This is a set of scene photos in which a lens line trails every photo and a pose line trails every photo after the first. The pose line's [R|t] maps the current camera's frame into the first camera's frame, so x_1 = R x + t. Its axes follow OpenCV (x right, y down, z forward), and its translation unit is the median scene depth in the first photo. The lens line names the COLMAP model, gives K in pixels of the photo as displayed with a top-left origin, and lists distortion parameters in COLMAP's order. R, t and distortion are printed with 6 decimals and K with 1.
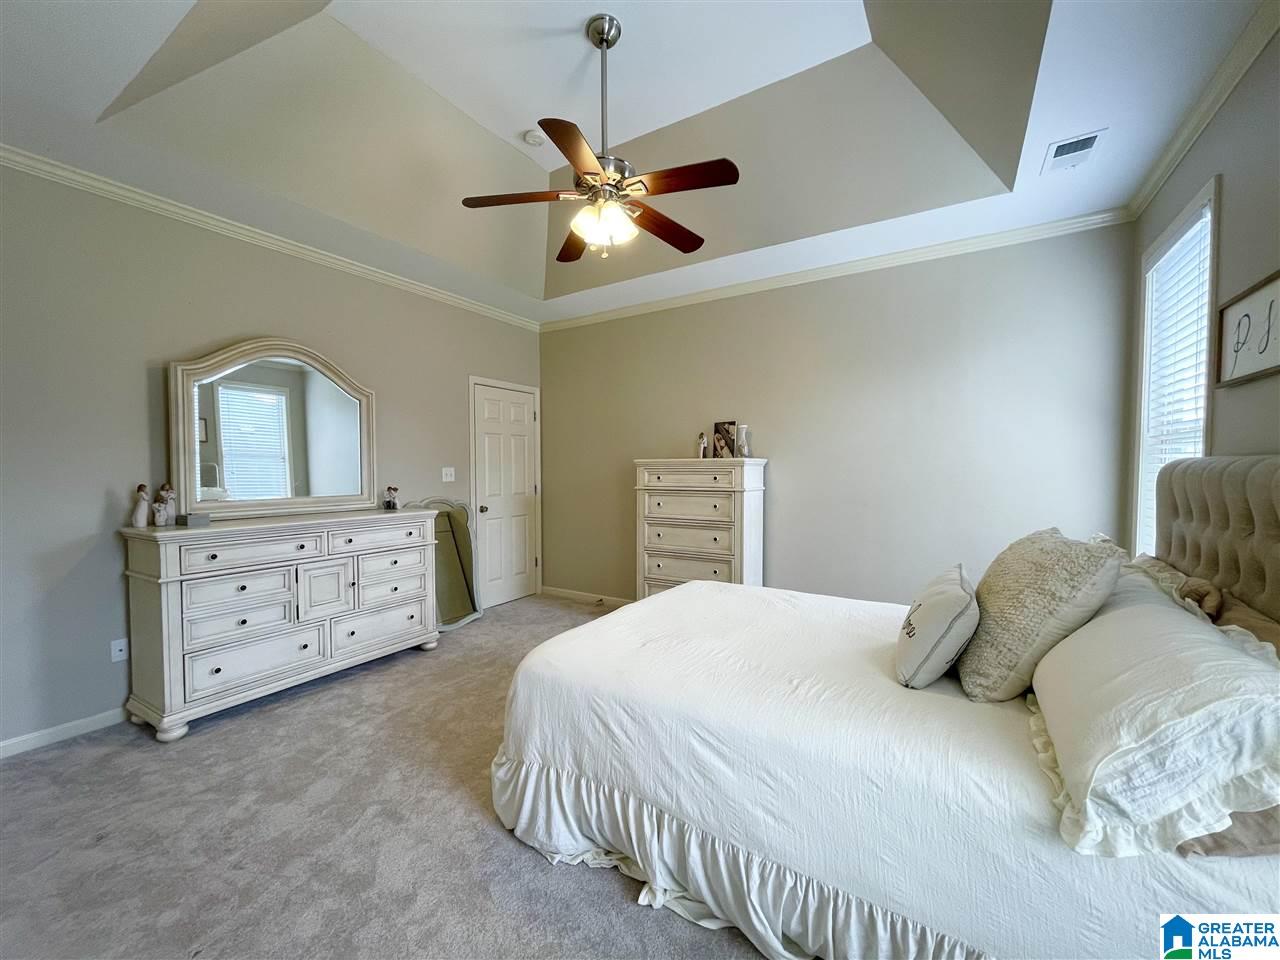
lens RADIAL K [[517.8, 0, 630.6], [0, 517.8, 483.0], [0, 0, 1]] dist [-0.000639, -0.000807]
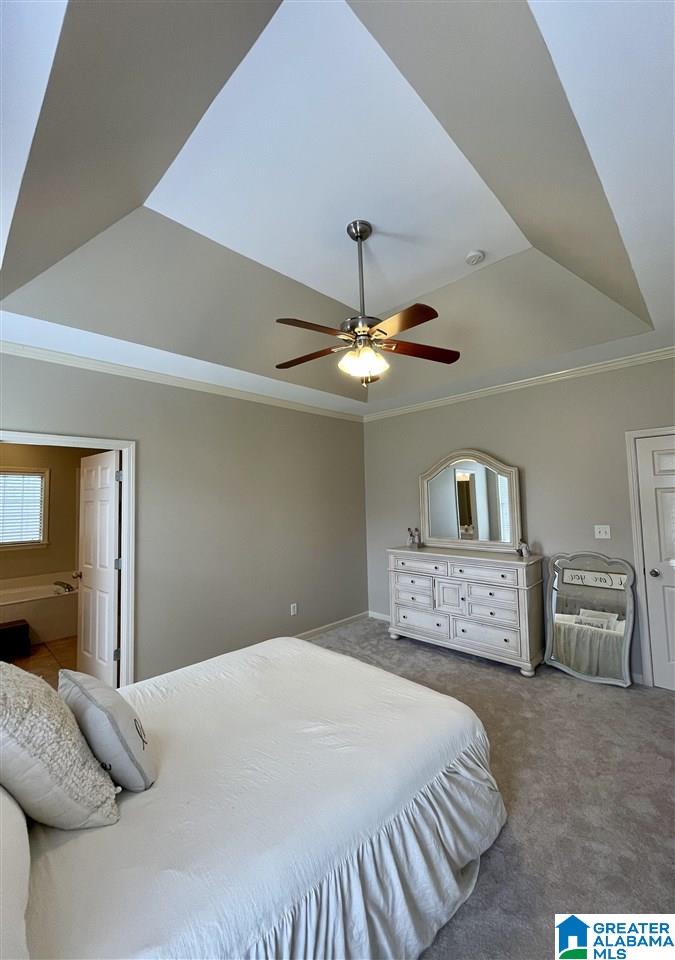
lens RADIAL K [[390.2, 0, 338.0], [0, 390.2, 475.7], [0, 0, 1]] dist [-0.000050, -0.000005]
pose [[-0.209038, -0.057009, -0.976244, 0.731303], [-0.010172, 0.998372, -0.056123, -0.109705], [0.977855, -0.001801, -0.209278, 0.881590]]
